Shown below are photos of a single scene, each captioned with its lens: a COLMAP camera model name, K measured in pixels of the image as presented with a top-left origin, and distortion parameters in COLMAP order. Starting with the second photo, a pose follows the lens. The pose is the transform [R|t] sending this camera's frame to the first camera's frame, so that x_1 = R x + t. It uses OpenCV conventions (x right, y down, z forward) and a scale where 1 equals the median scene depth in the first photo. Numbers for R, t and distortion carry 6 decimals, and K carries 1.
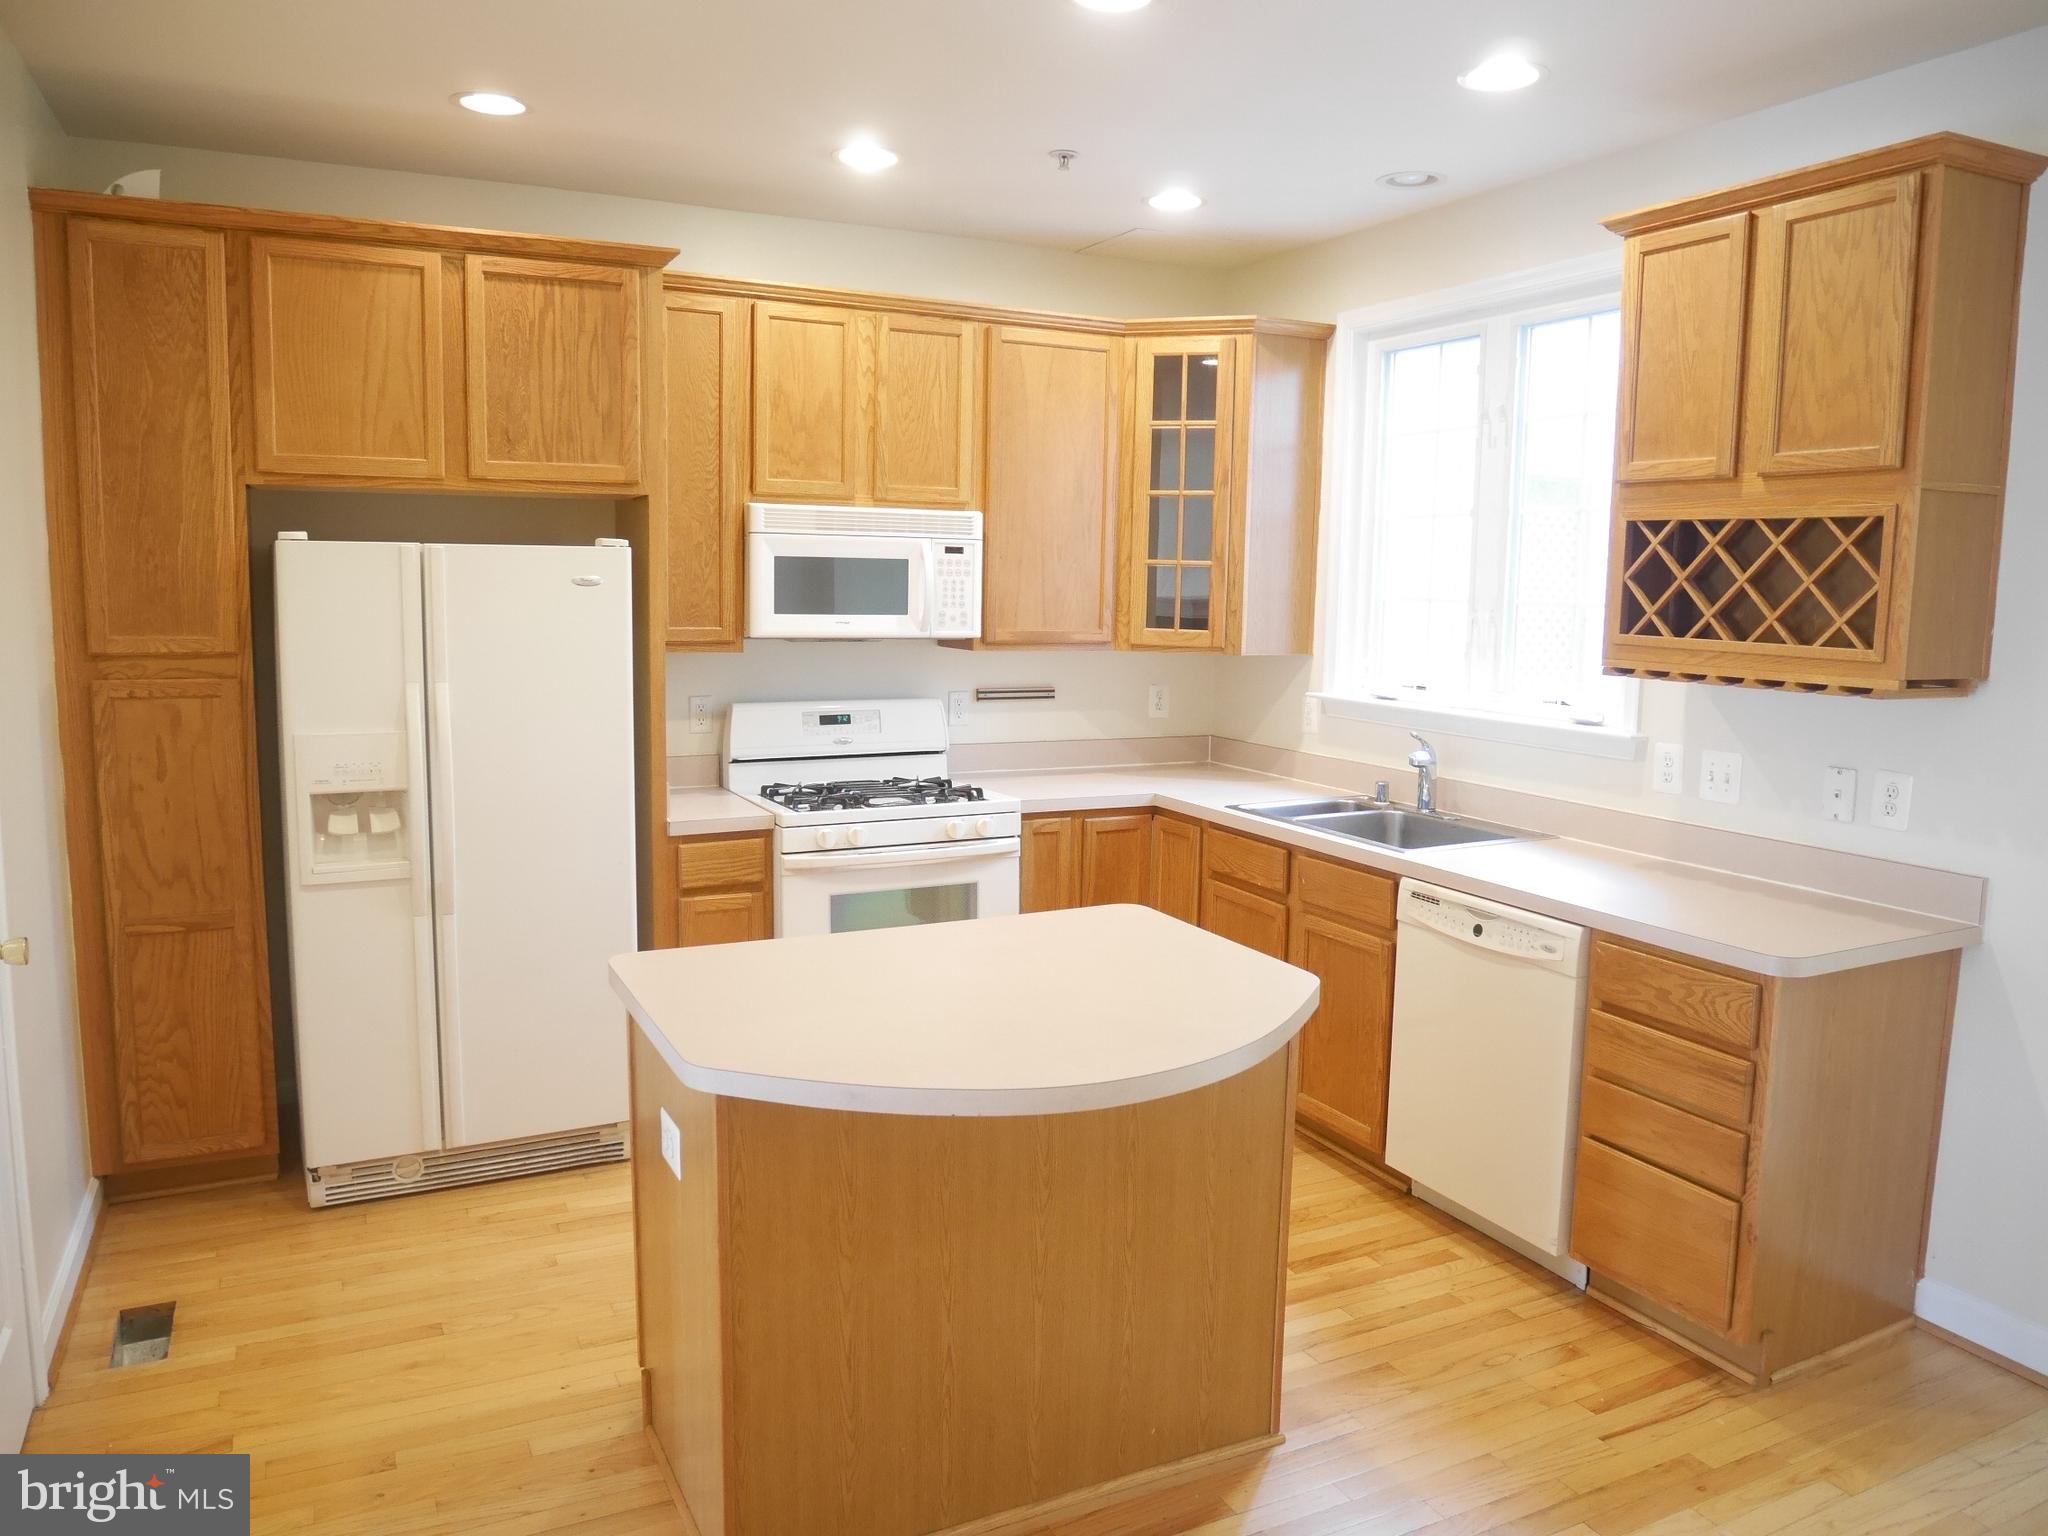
lens RADIAL K [[1473.6, 0, 1024.0], [0, 1473.6, 768.0], [0, 0, 1]] dist [-0.071339, 0.033560]
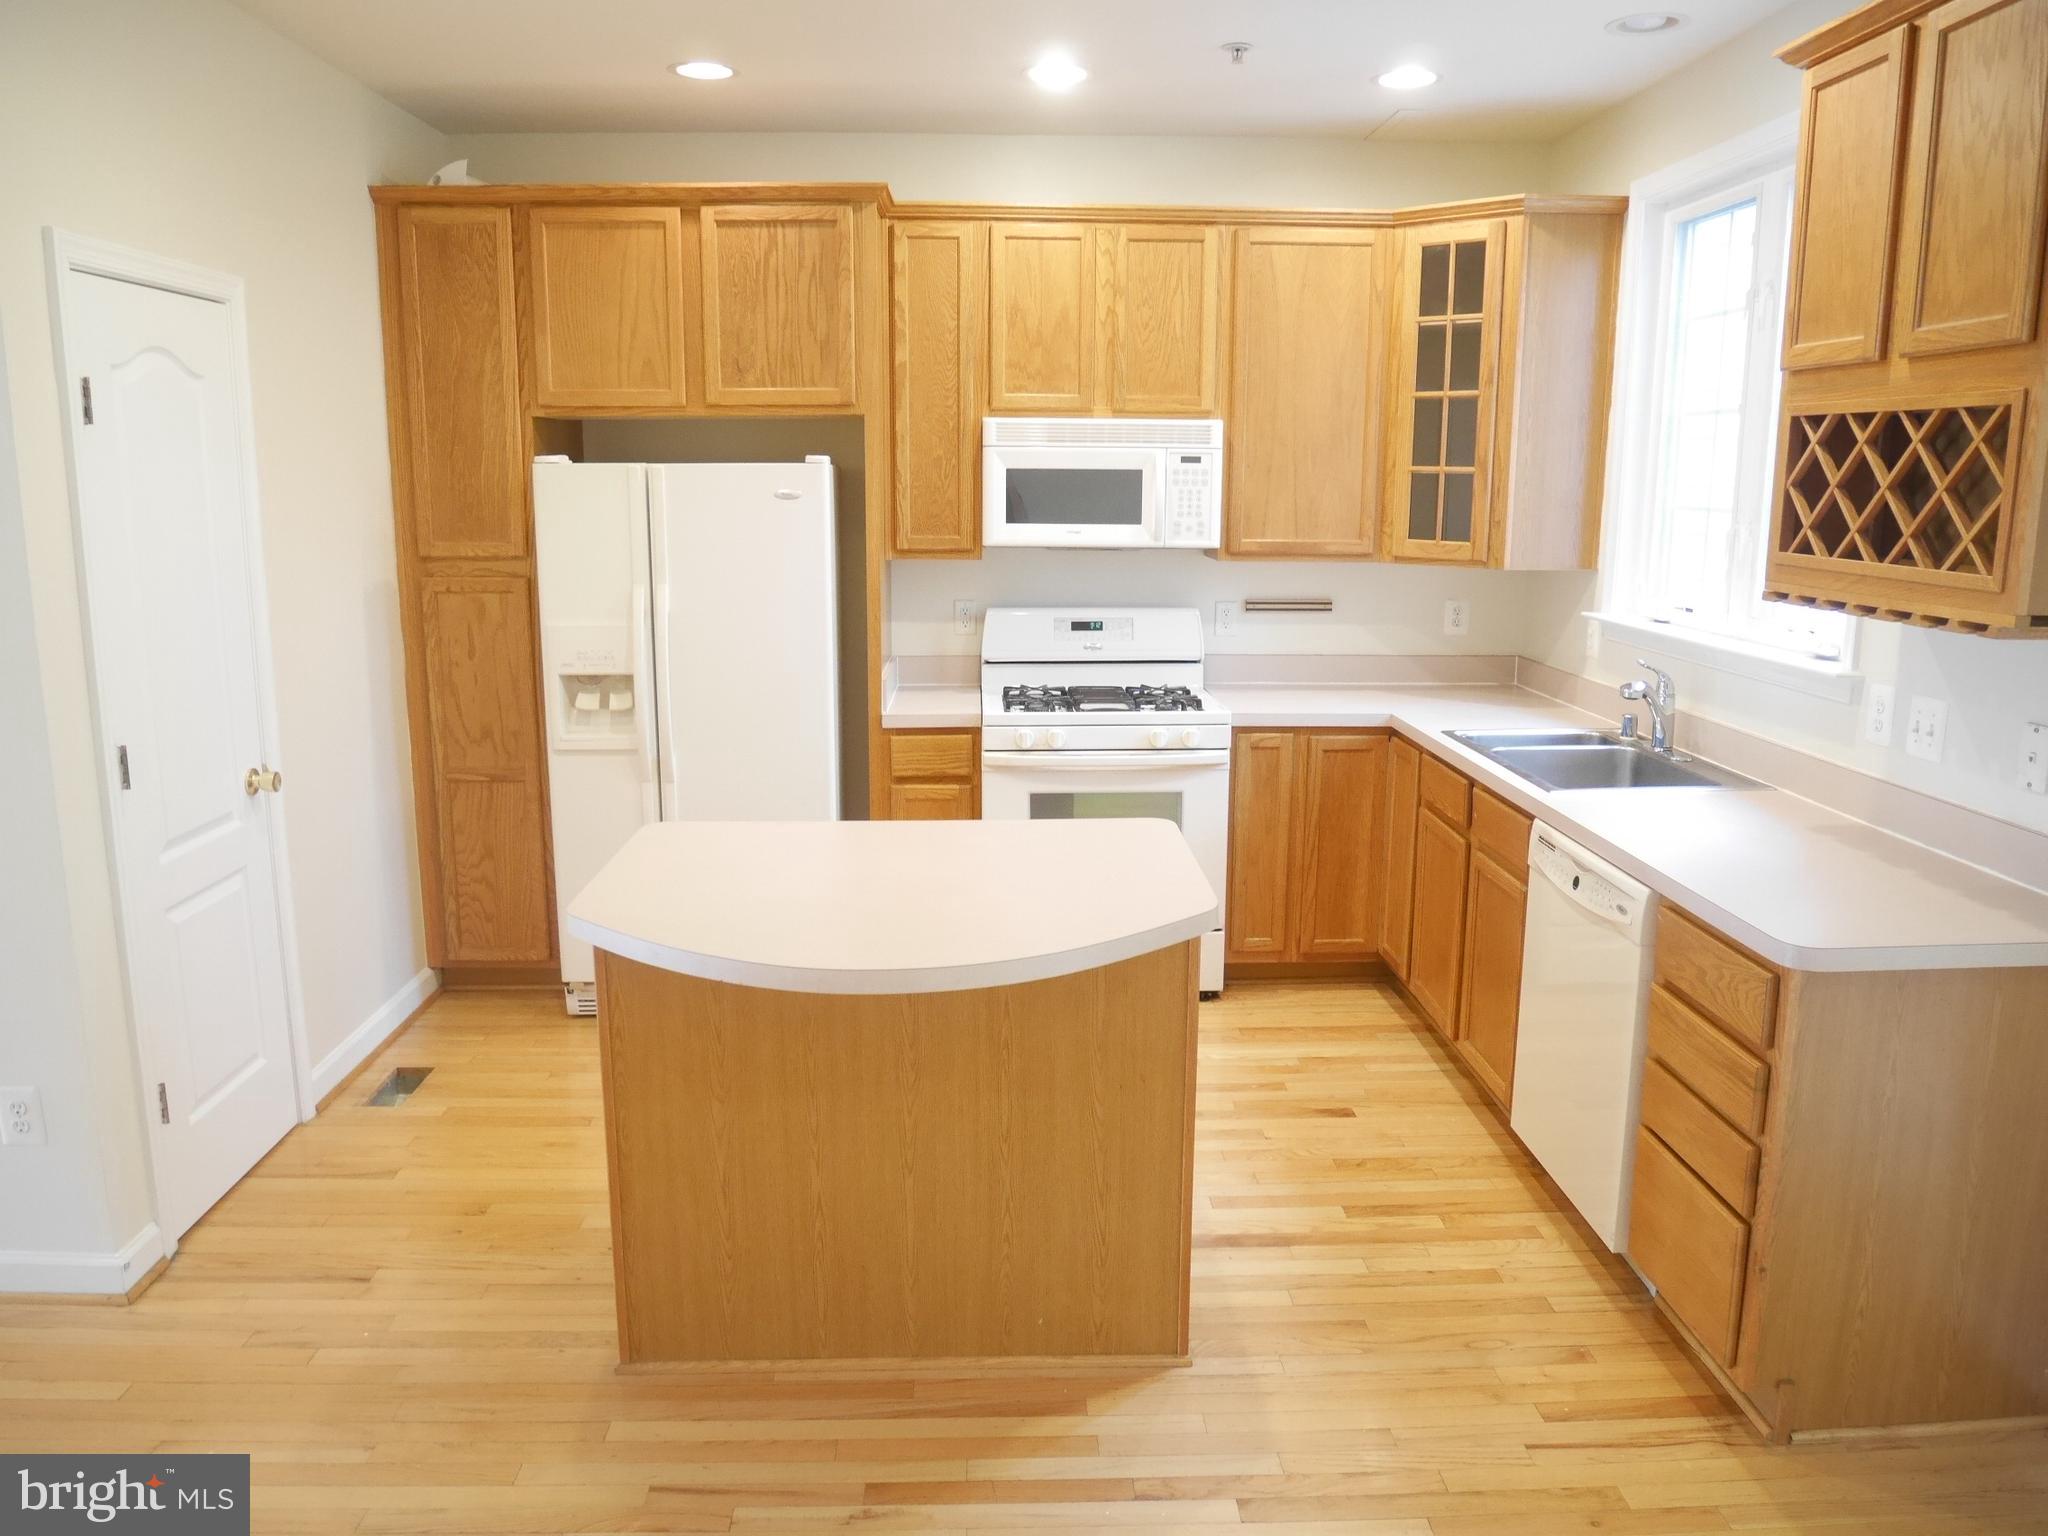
lens RADIAL K [[1473.6, 0, 1024.0], [0, 1473.6, 768.0], [0, 0, 1]] dist [-0.071339, 0.033560]
pose [[0.907608, 0.068893, -0.414128, 0.353701], [-0.042289, 0.996429, 0.073080, -0.009649], [0.417684, -0.048815, 0.907280, 0.049614]]
